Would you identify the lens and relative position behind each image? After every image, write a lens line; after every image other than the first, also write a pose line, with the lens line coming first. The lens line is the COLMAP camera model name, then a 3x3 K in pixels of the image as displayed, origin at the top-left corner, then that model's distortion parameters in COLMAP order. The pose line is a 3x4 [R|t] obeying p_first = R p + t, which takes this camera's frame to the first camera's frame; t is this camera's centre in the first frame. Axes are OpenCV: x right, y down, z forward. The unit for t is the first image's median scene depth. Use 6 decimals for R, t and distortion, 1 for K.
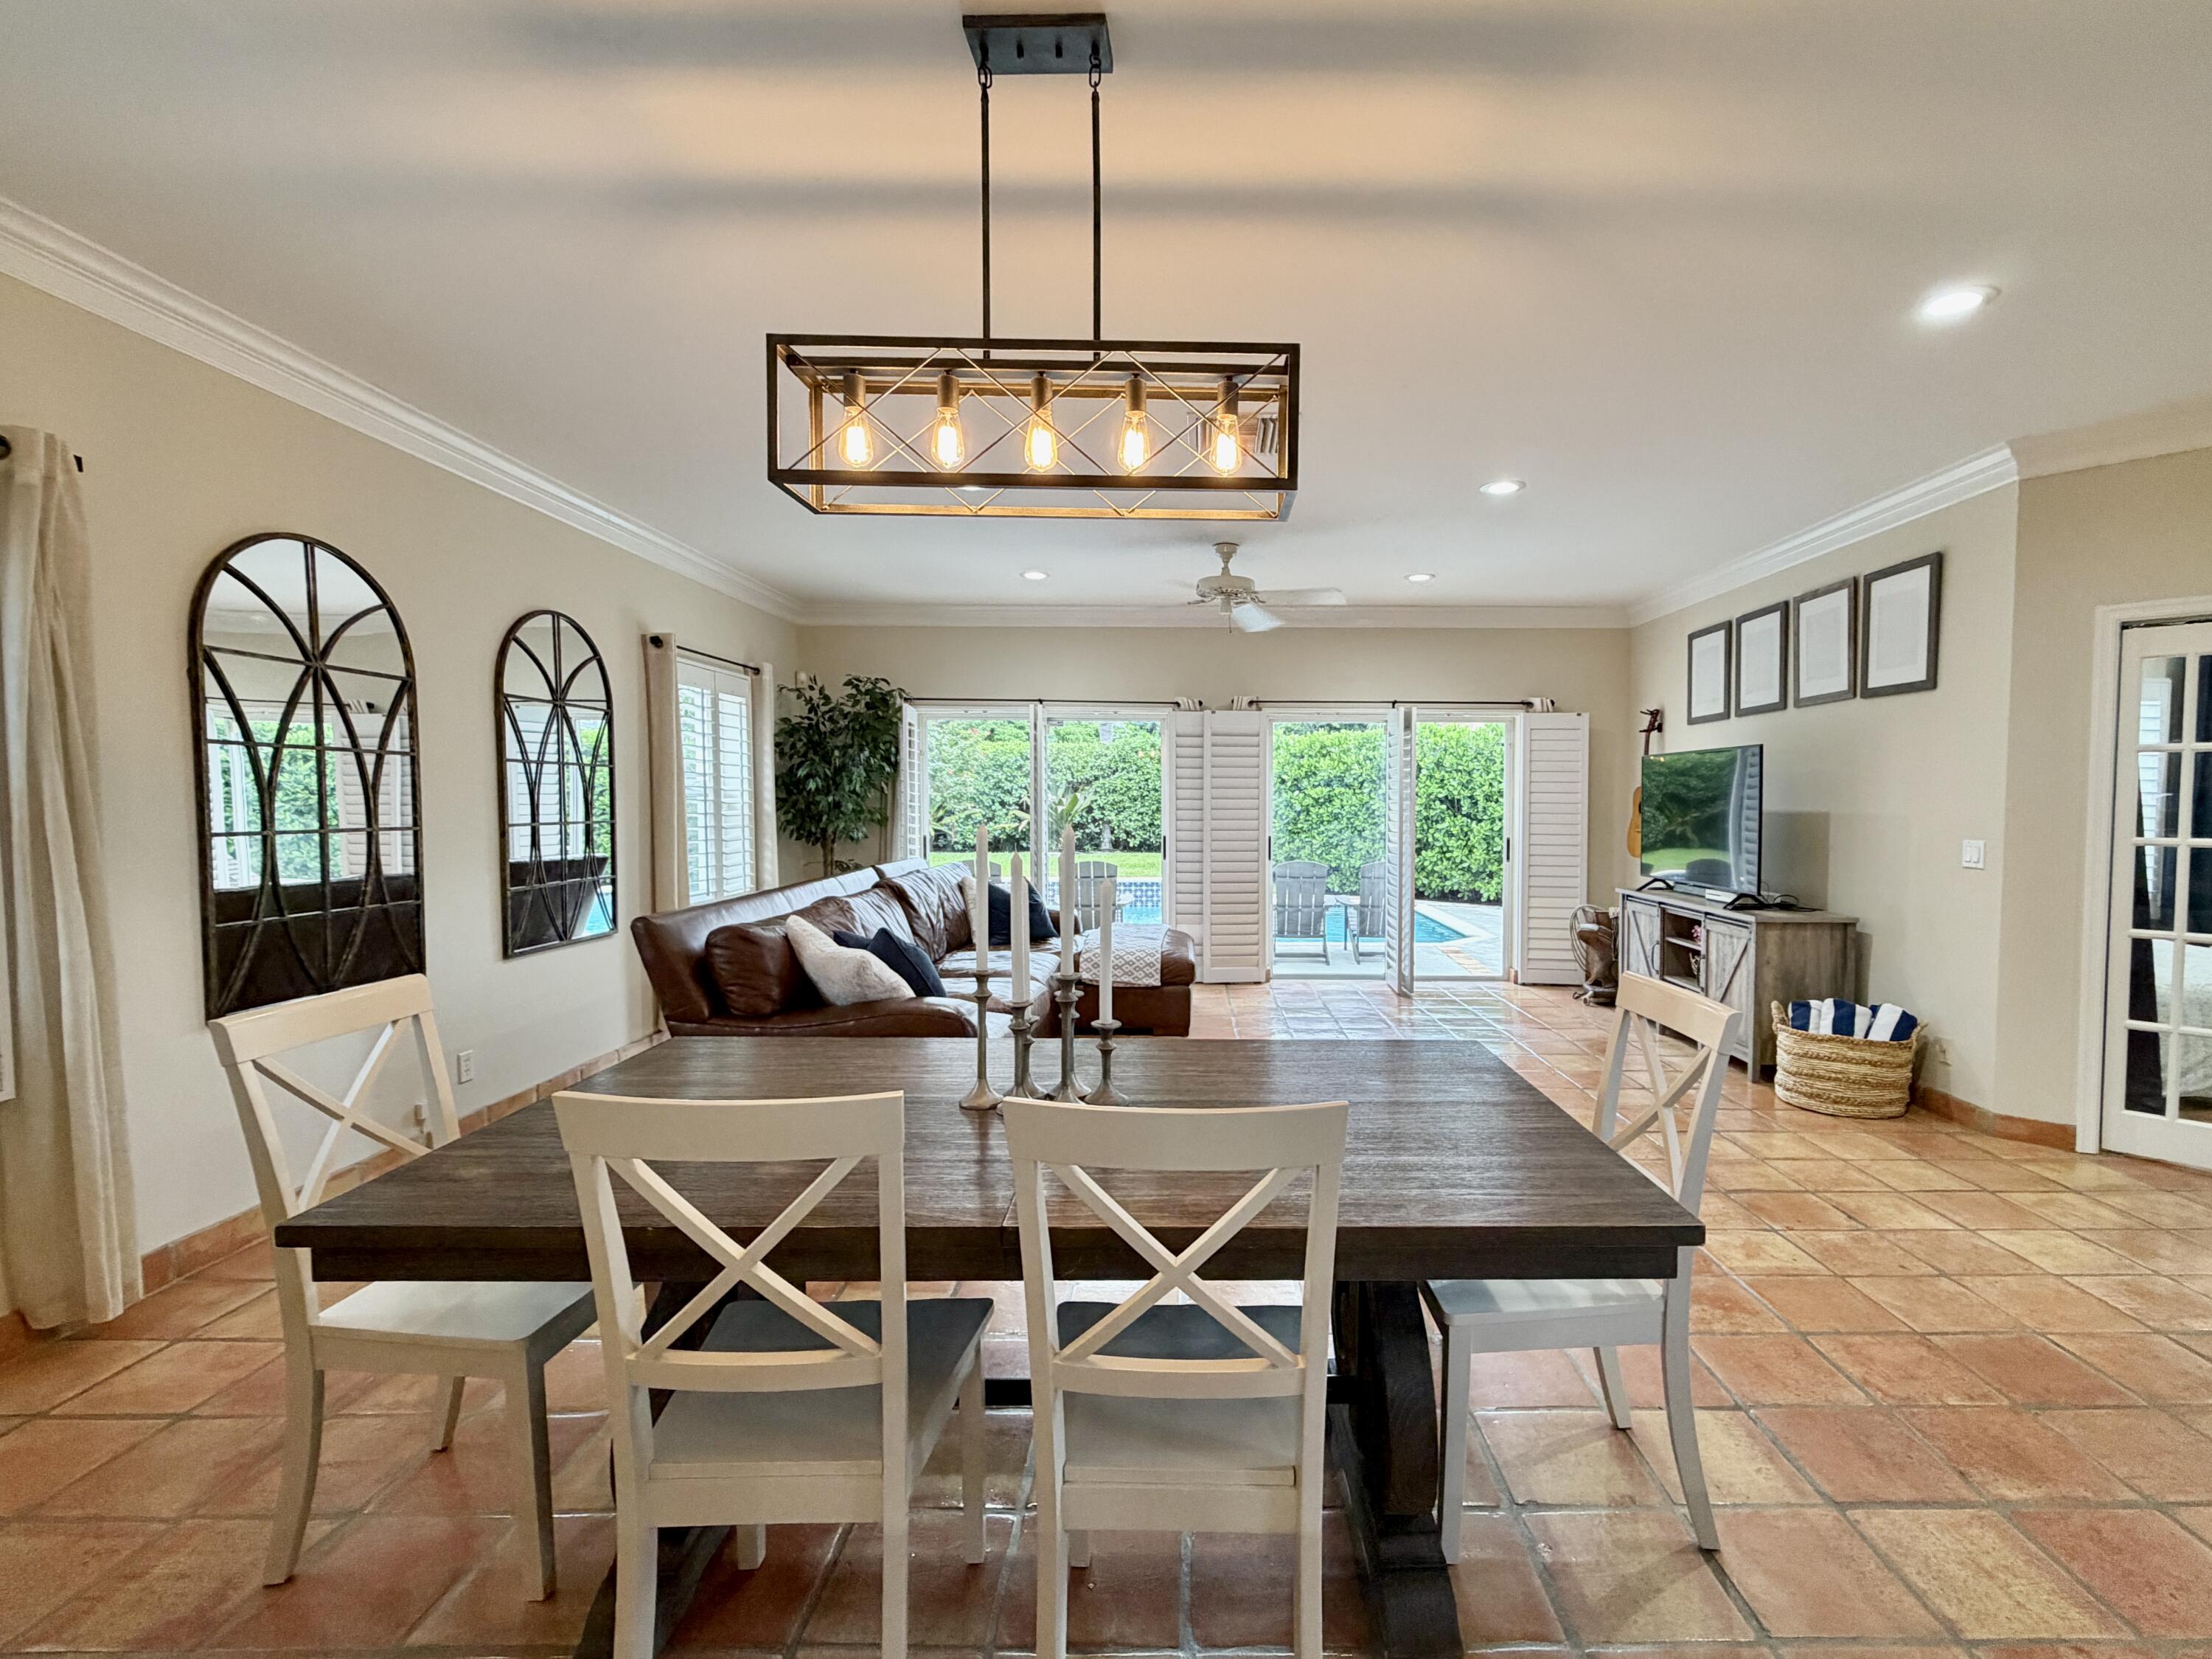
lens RADIAL K [[999.0, 0, 1213.7], [0, 999.0, 841.6], [0, 0, 1]] dist [0.015873, -0.001471]
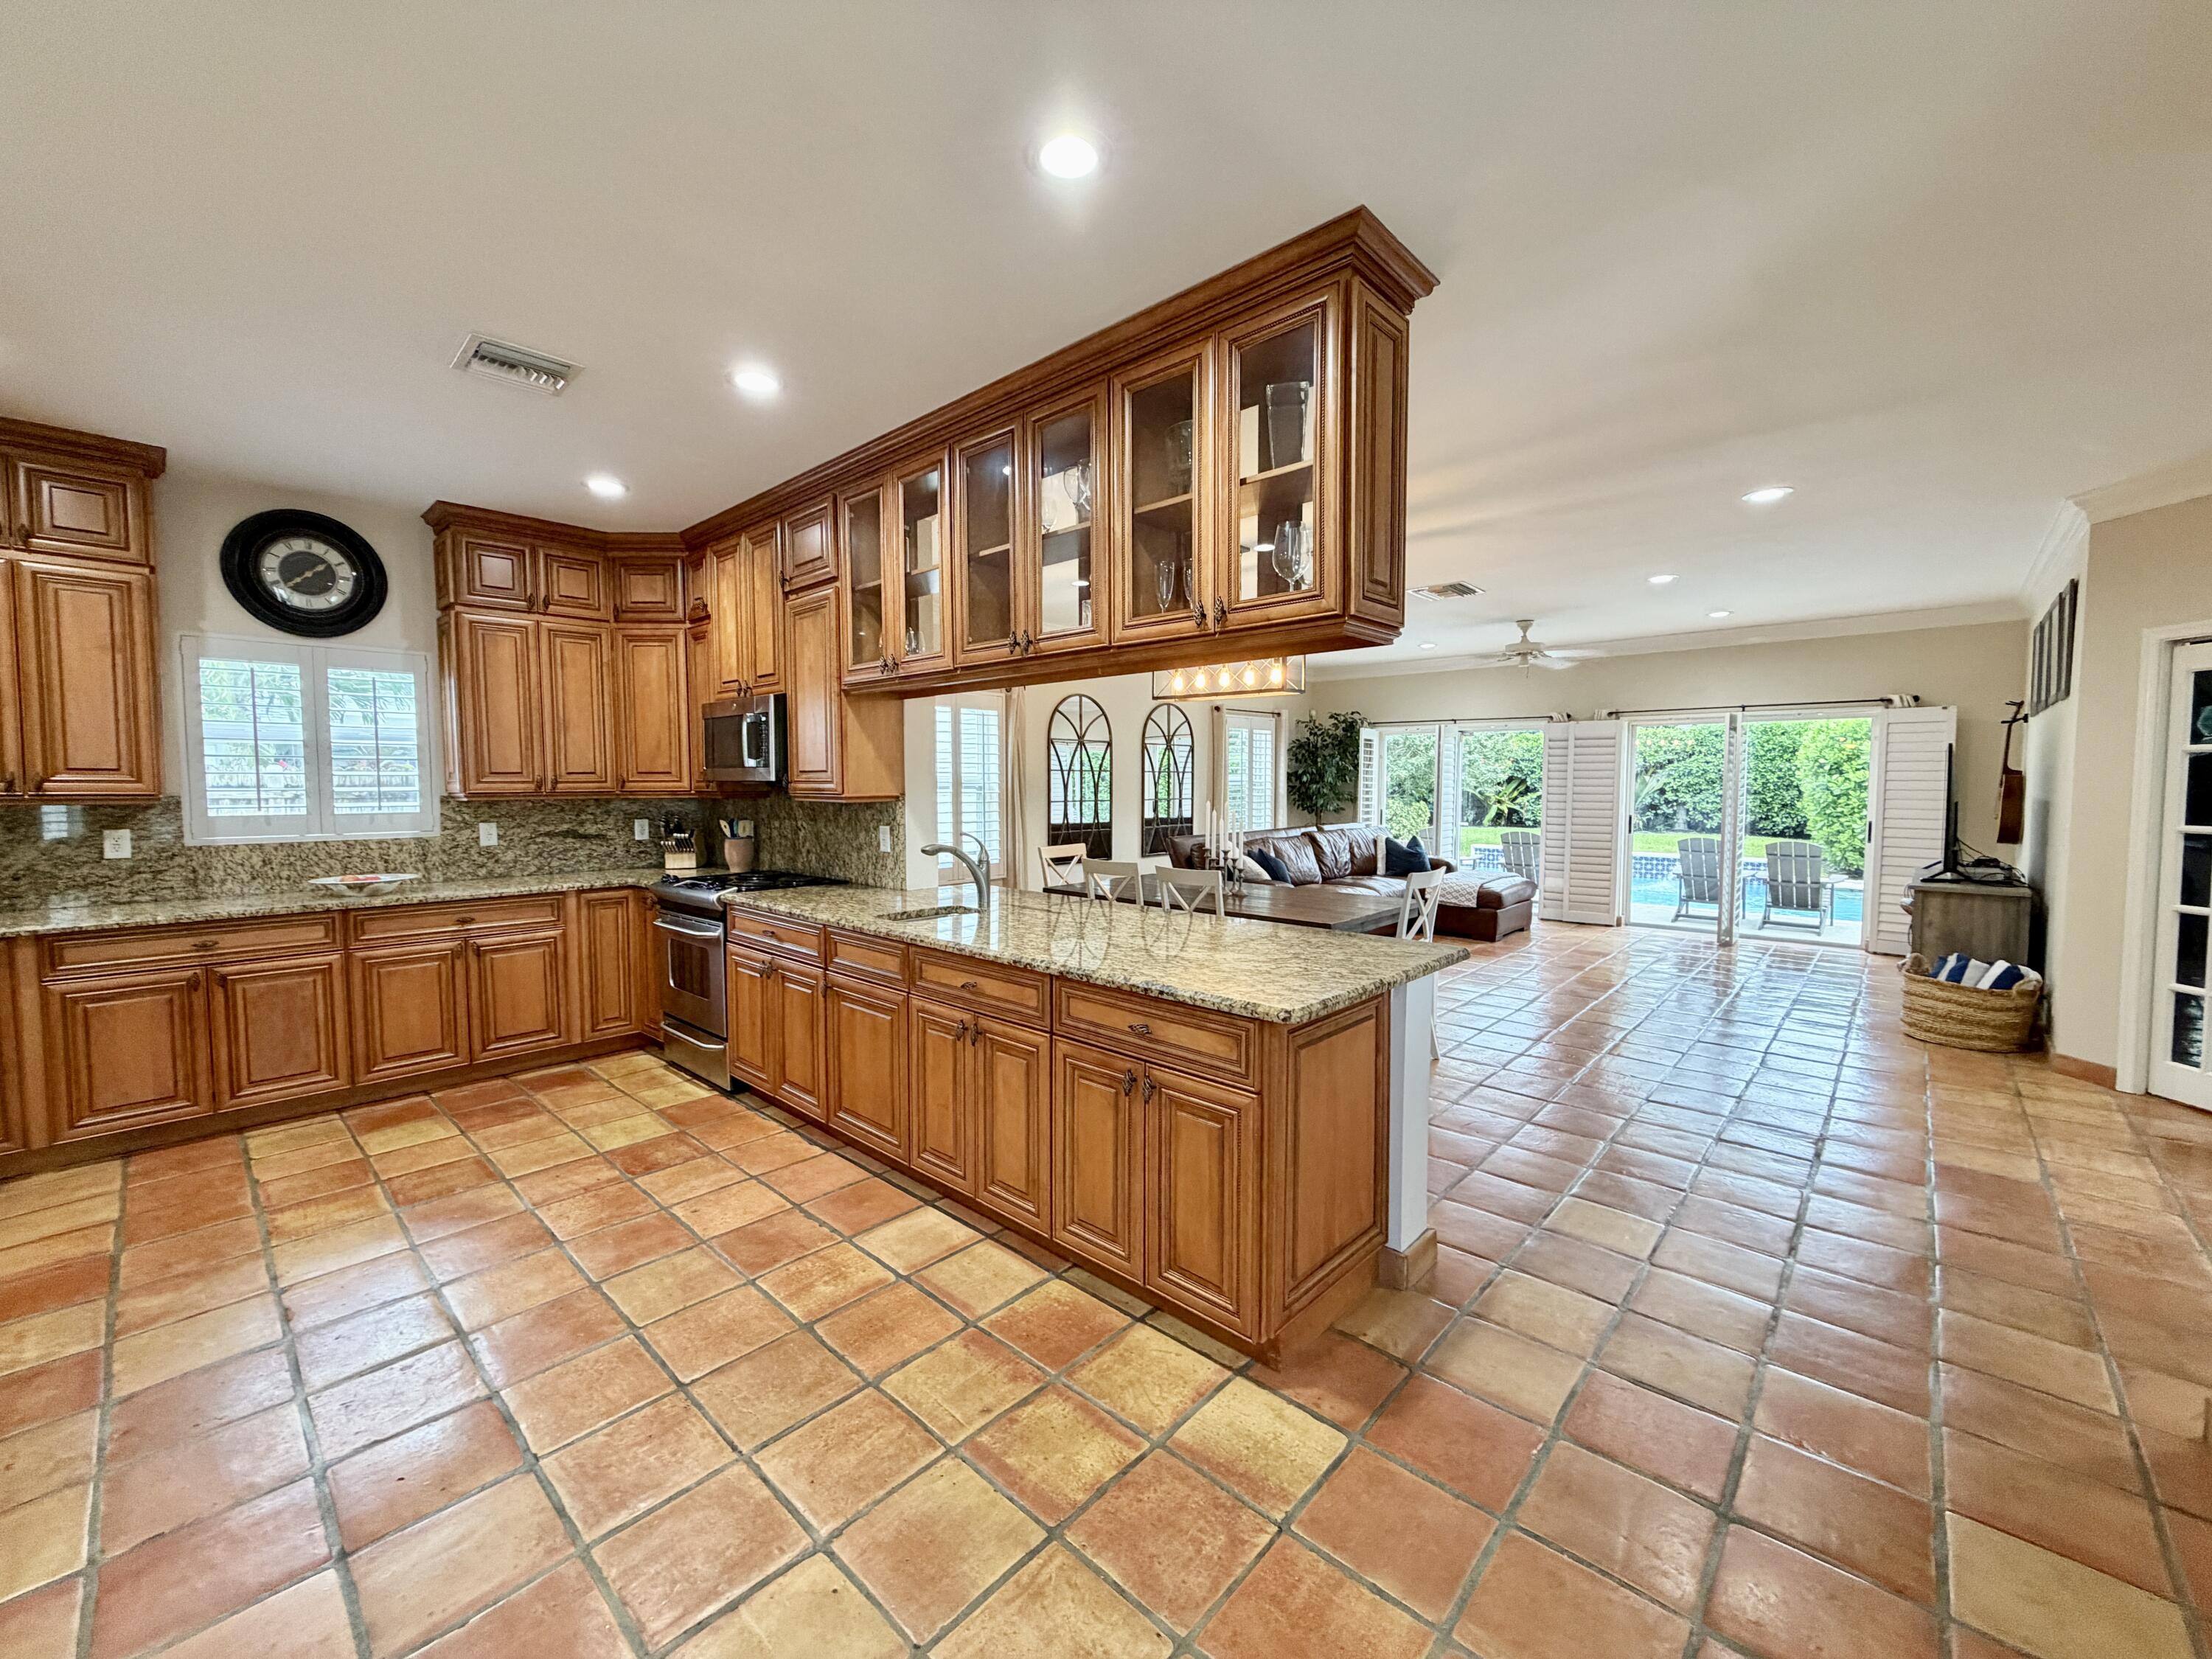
lens RADIAL K [[878.9, 0, 1103.9], [0, 878.9, 827.9], [0, 0, 1]] dist [-0.000619, 0.000299]
pose [[0.712407, 0.033532, -0.700965, 0.430600], [-0.025291, 0.999436, 0.022107, 0.004119], [0.701311, 0.001979, 0.712853, -0.342983]]
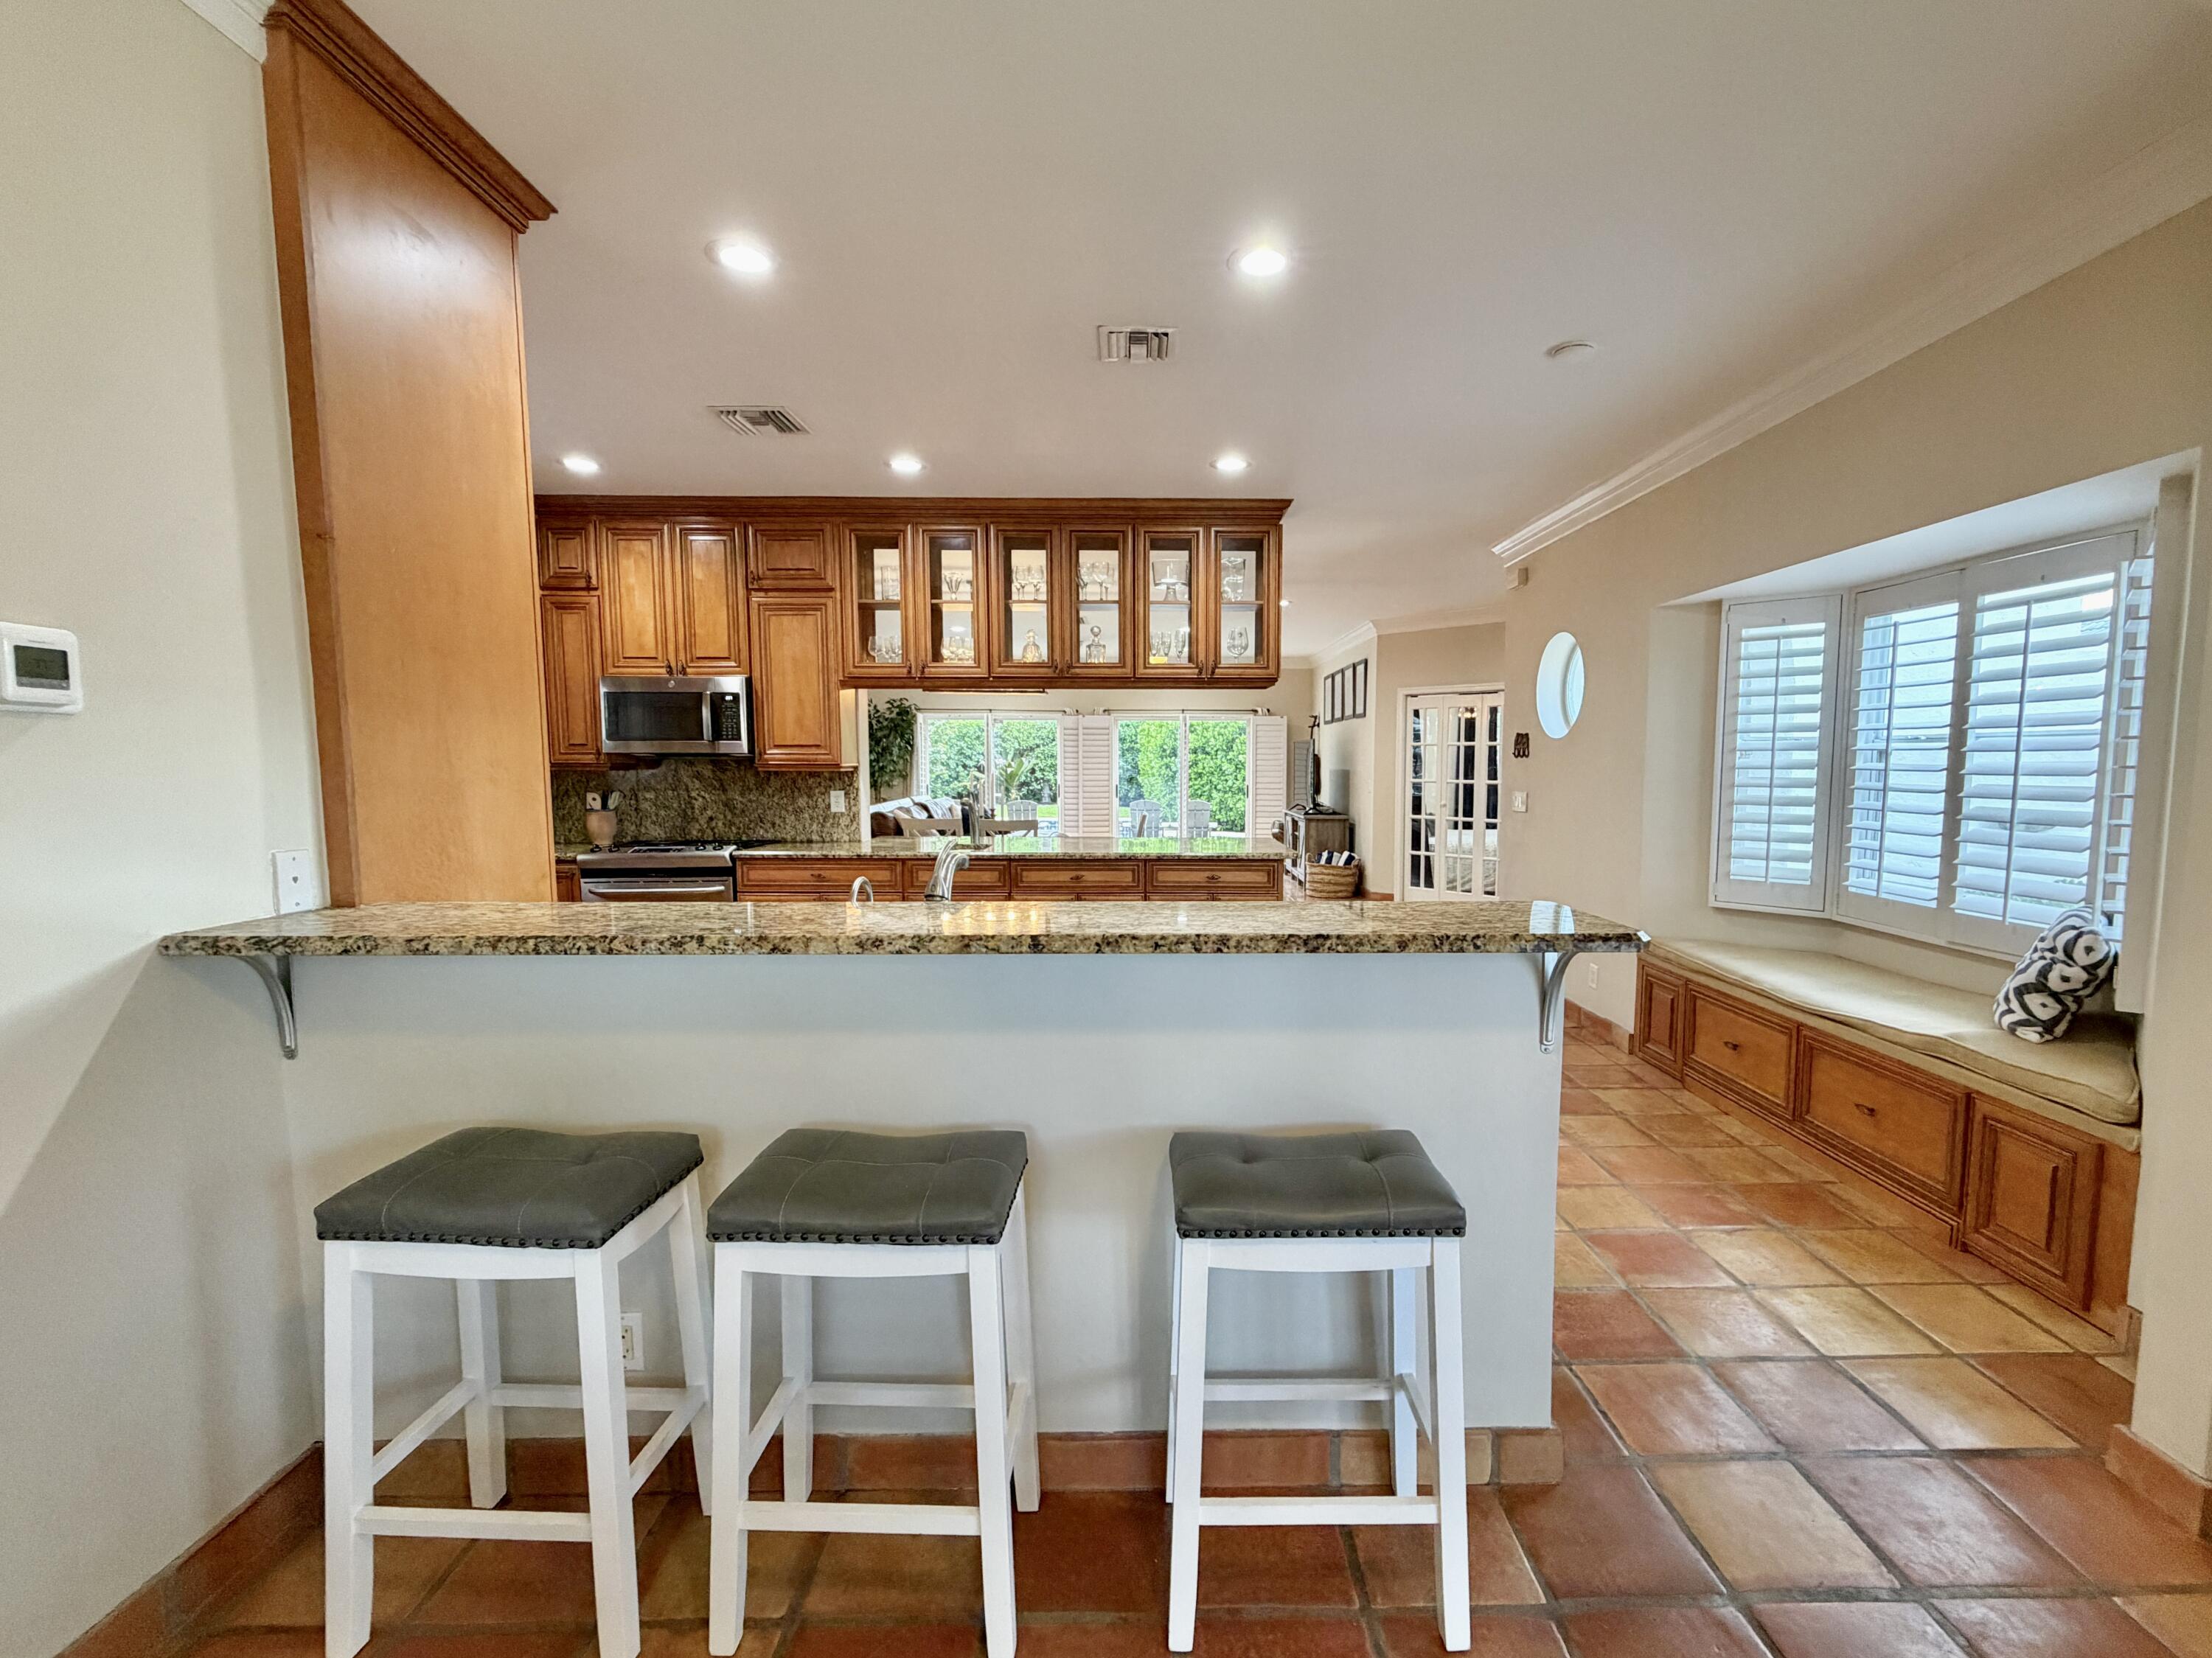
lens RADIAL K [[951.7, 0, 1152.3], [0, 951.7, 841.3], [0, 0, 1]] dist [-0.001459, 0.000495]
pose [[0.999934, -0.001071, -0.011459, 0.163397], [0.001542, 0.999151, 0.041177, 0.030724], [0.011405, -0.041192, 0.999086, -0.835945]]
